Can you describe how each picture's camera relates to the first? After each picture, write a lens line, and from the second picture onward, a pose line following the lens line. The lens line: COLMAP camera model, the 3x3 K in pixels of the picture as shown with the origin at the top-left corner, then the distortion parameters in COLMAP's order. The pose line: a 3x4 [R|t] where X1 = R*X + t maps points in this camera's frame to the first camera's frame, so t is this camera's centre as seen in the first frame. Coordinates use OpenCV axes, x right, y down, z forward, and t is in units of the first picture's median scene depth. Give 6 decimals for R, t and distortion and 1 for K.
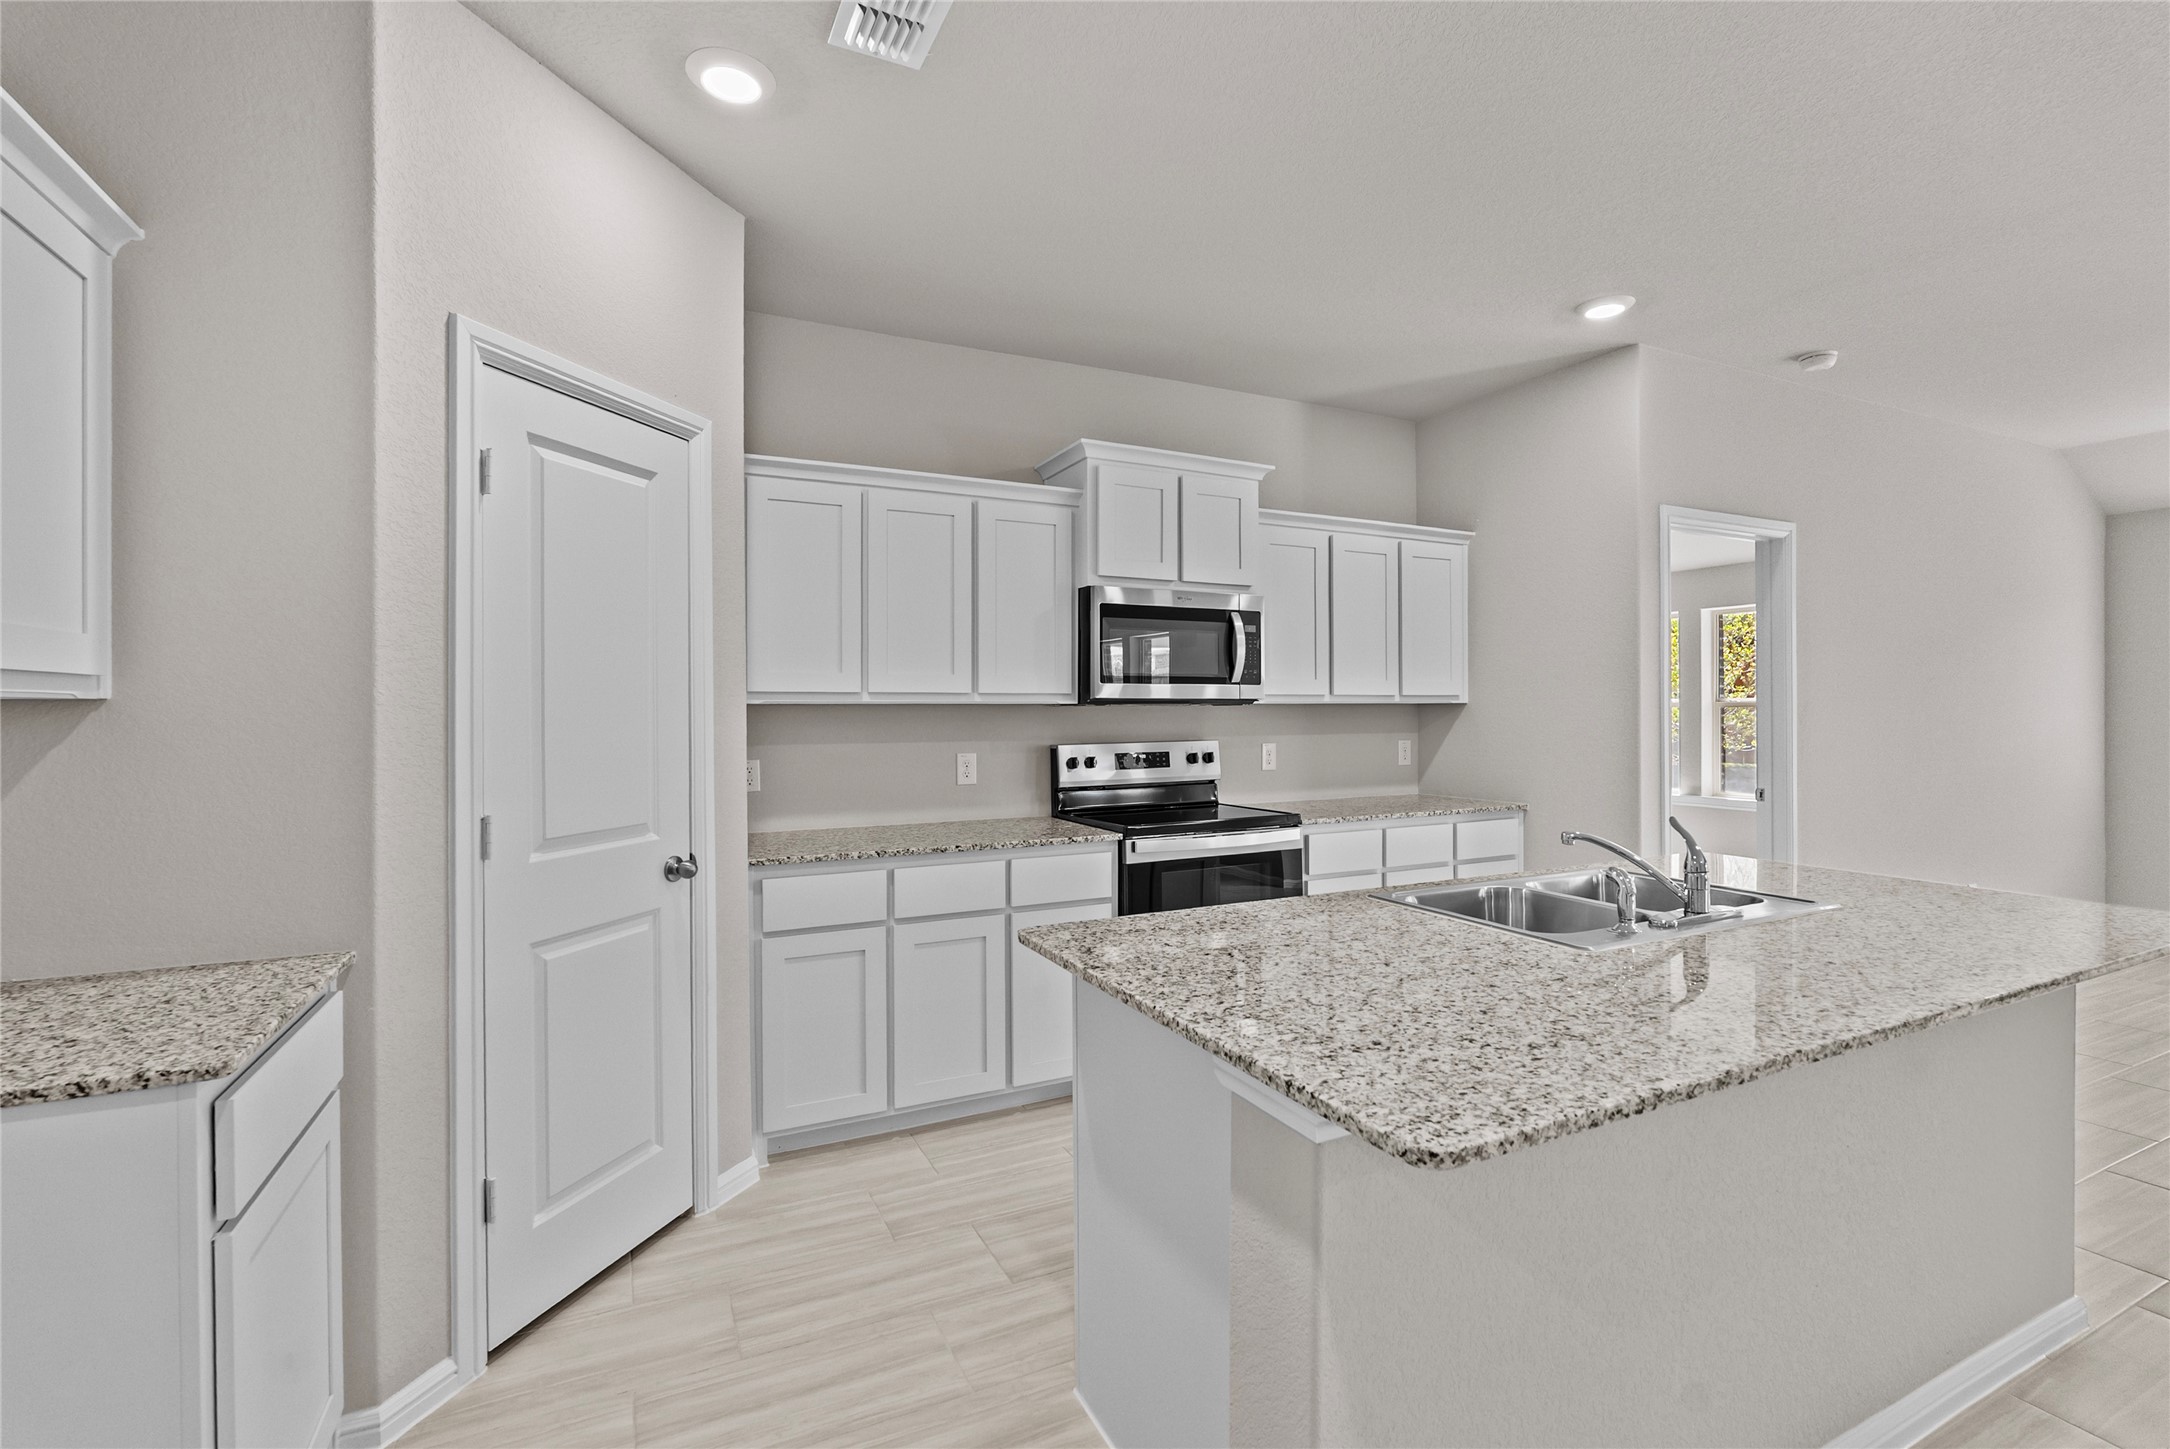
lens RADIAL K [[960.7, 0, 1075.6], [0, 960.7, 711.3], [0, 0, 1]] dist [-0.011414, 0.000116]
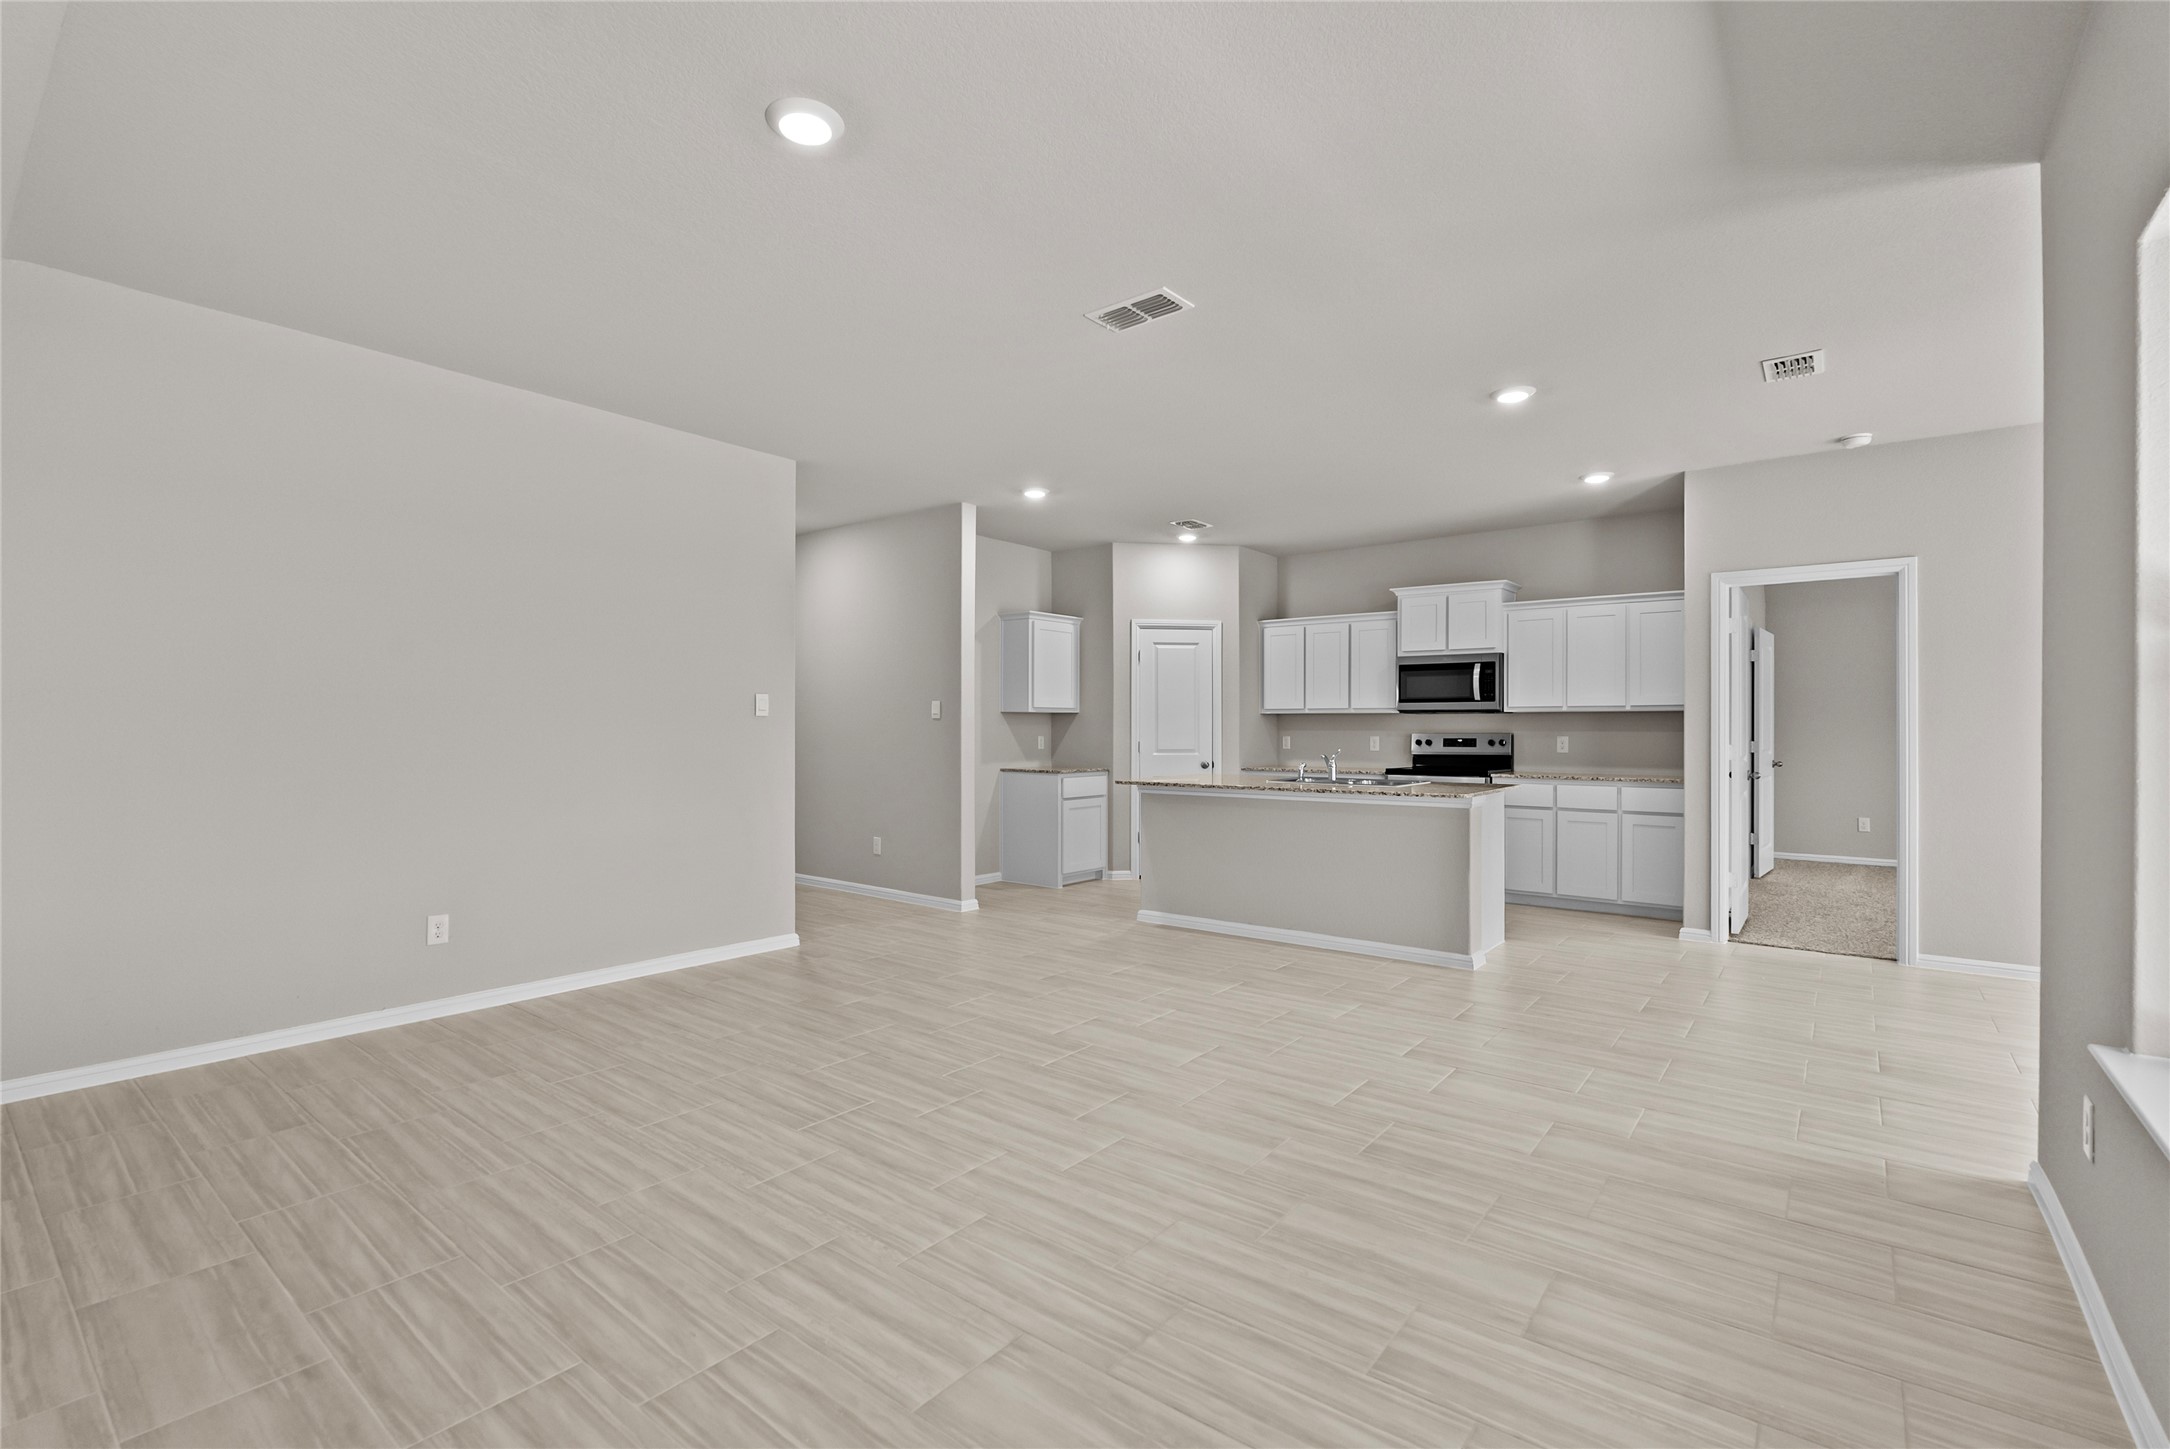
lens RADIAL K [[967.1, 0, 1089.3], [0, 967.1, 721.0], [0, 0, 1]] dist [-0.005841, -0.000065]
pose [[0.442149, -0.001913, -0.896939, 1.620175], [-0.006286, 0.999967, -0.005232, 0.025810], [0.896919, 0.007951, 0.442123, -0.546373]]
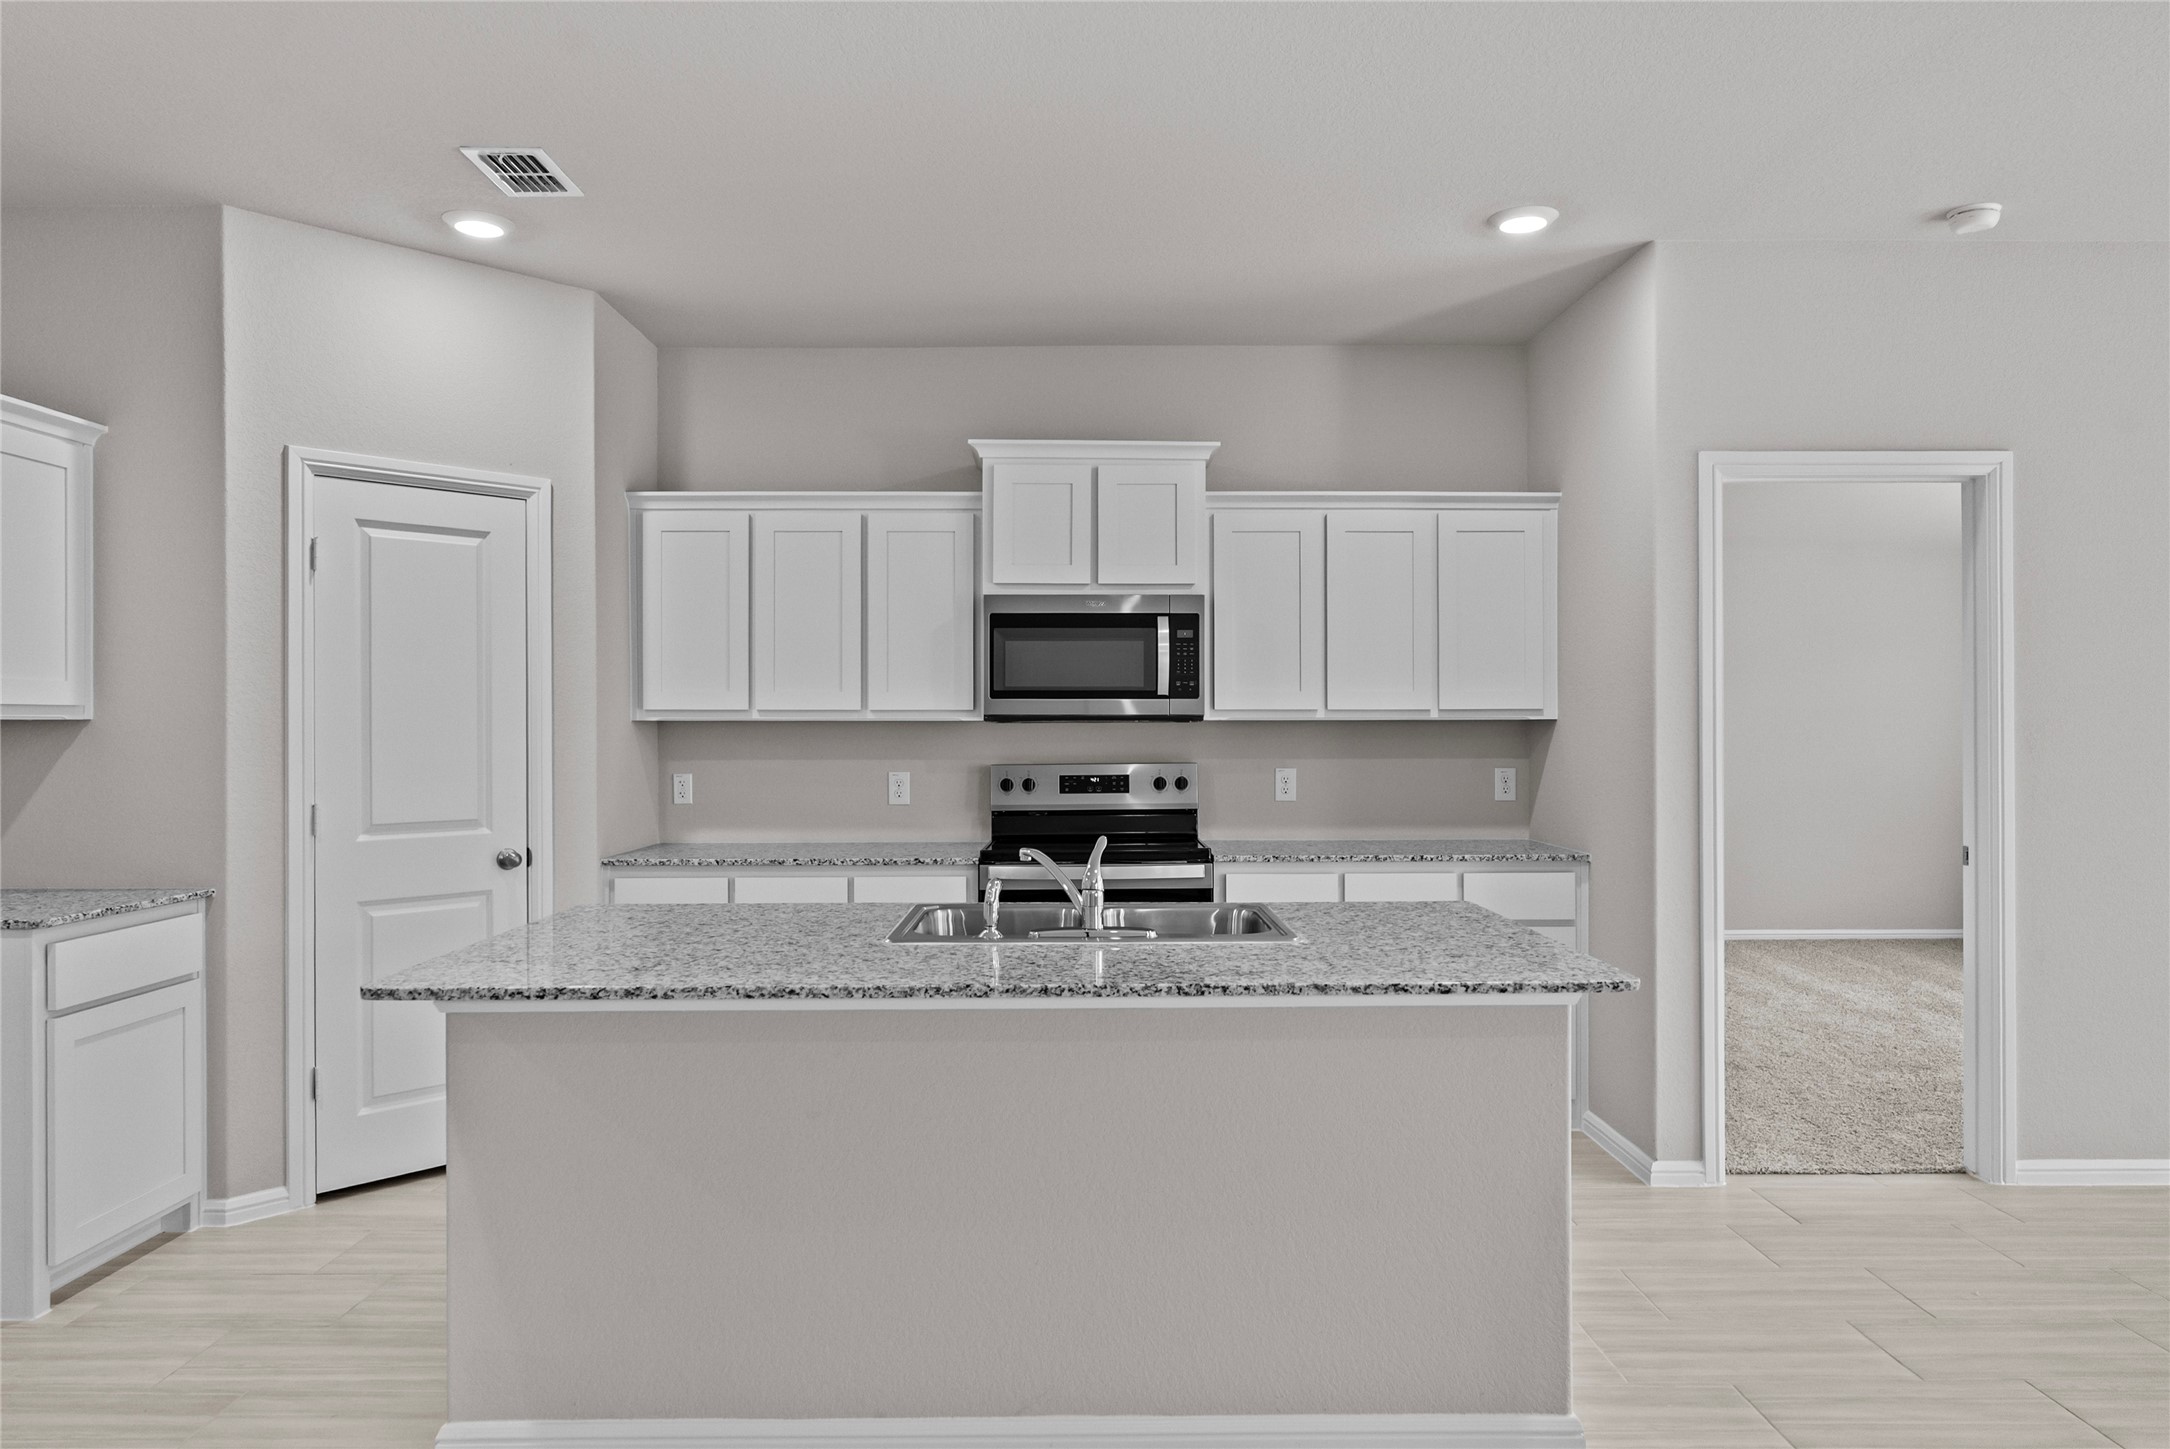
lens RADIAL K [[1404.0, 0, 1085.0], [0, 1404.0, 724.5], [0, 0, 1]] dist [-0.001711, -0.003157]
pose [[0.903411, 0.001514, -0.428773, 0.691038], [-0.002330, 0.999996, -0.001379, -0.002535], [0.428769, 0.002245, 0.903411, -0.194647]]
